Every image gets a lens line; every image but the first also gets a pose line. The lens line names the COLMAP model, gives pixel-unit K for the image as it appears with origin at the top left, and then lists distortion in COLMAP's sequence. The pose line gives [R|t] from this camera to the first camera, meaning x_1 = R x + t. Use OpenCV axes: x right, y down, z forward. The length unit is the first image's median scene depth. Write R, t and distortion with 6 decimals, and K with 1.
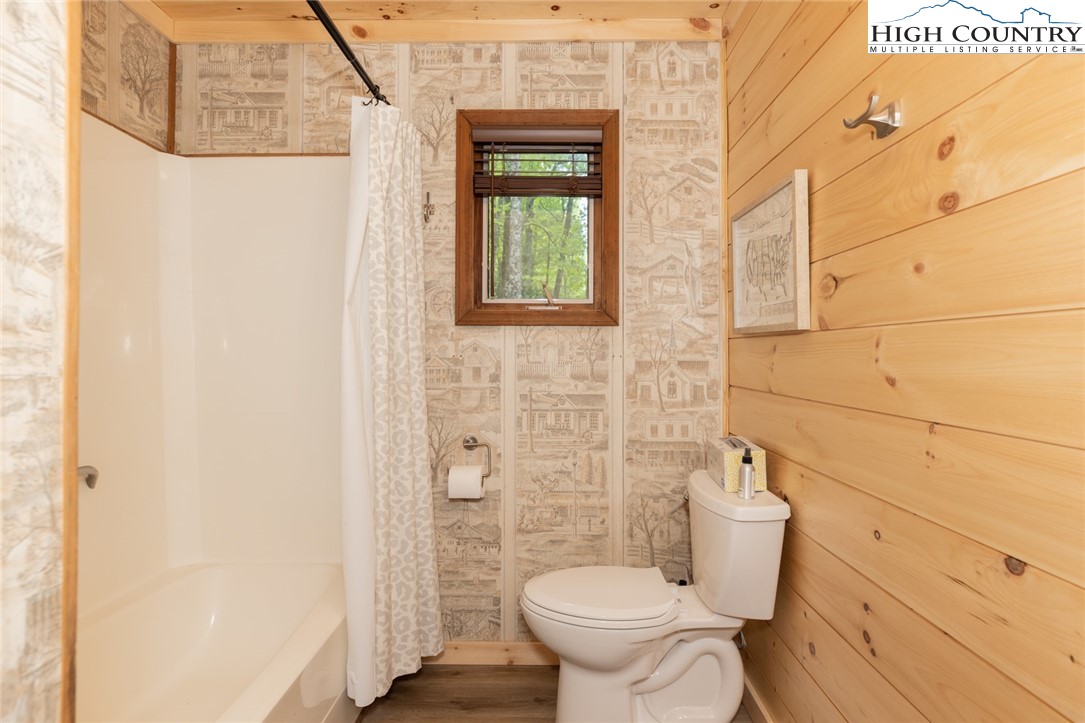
lens RADIAL K [[563.8, 0, 546.3], [0, 563.8, 353.5], [0, 0, 1]] dist [-0.001096, -0.000367]
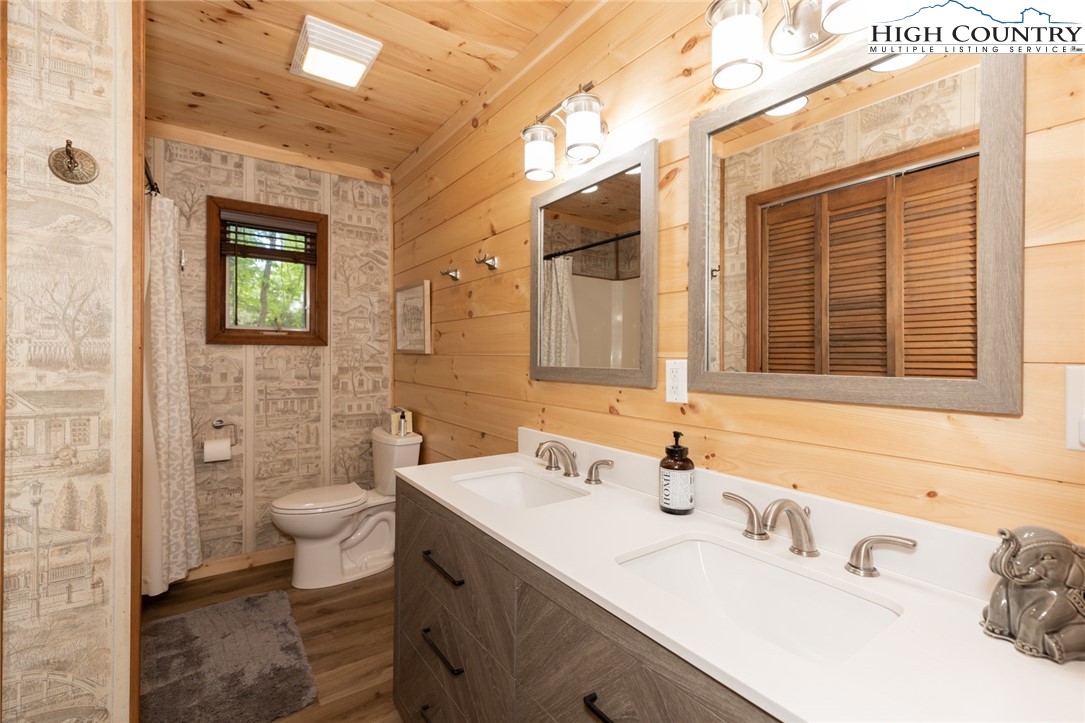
lens RADIAL K [[489.2, 0, 544.9], [0, 489.2, 356.0], [0, 0, 1]] dist [0.003640, -0.000757]
pose [[0.819822, -0.000069, 0.572618, -0.170596], [-0.004605, 0.999967, 0.006714, -0.032067], [-0.572600, -0.008141, 0.819795, -0.539926]]
